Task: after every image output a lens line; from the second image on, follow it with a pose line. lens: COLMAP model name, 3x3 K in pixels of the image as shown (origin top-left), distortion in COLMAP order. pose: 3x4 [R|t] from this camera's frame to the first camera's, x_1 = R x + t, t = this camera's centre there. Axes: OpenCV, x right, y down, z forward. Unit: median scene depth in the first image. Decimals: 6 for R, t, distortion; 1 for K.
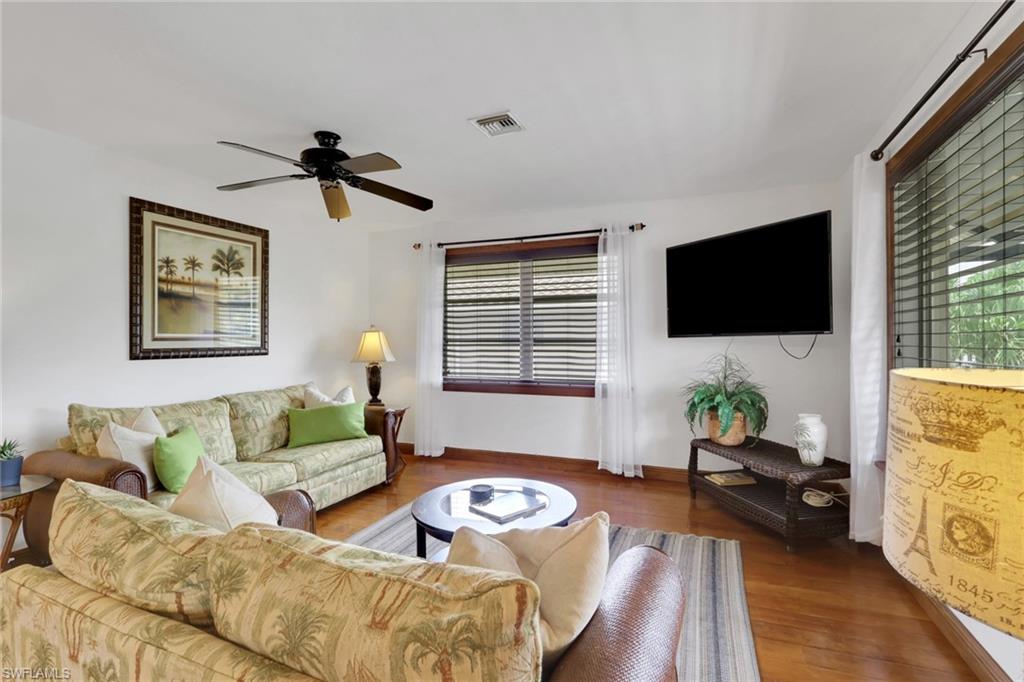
lens RADIAL K [[485.8, 0, 517.2], [0, 485.8, 339.0], [0, 0, 1]] dist [-0.017169, 0.004679]
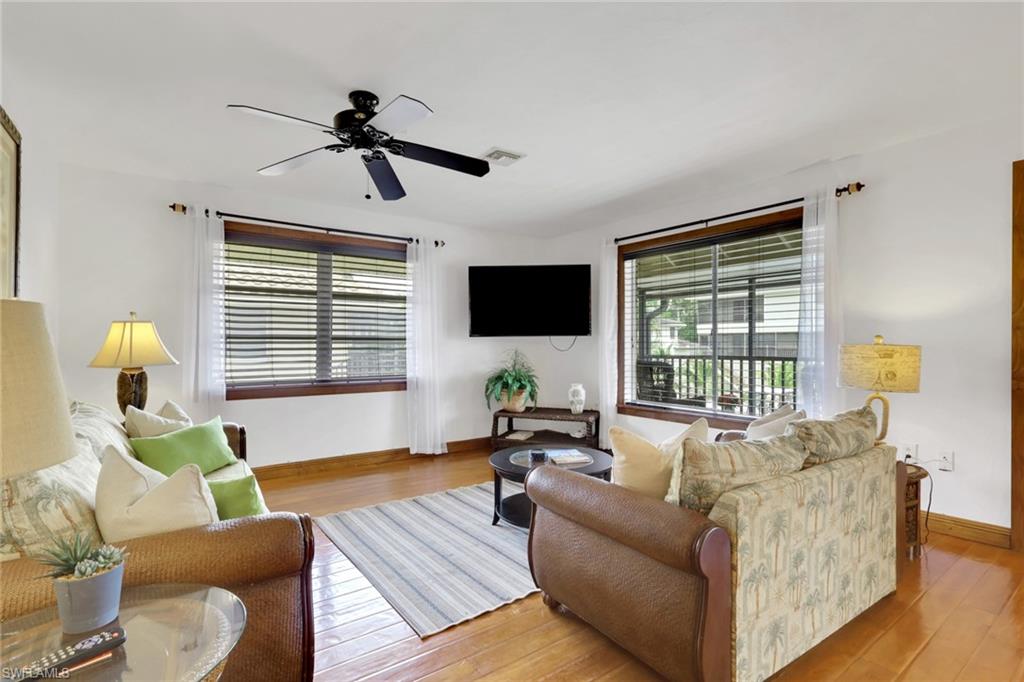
lens RADIAL K [[485.8, 0, 517.2], [0, 485.8, 339.0], [0, 0, 1]] dist [-0.017169, 0.004679]
pose [[0.521556, 0.012615, 0.853124, -0.655642], [-0.006688, 0.999920, -0.010697, 0.014500], [-0.853191, -0.000126, 0.521598, 0.212737]]
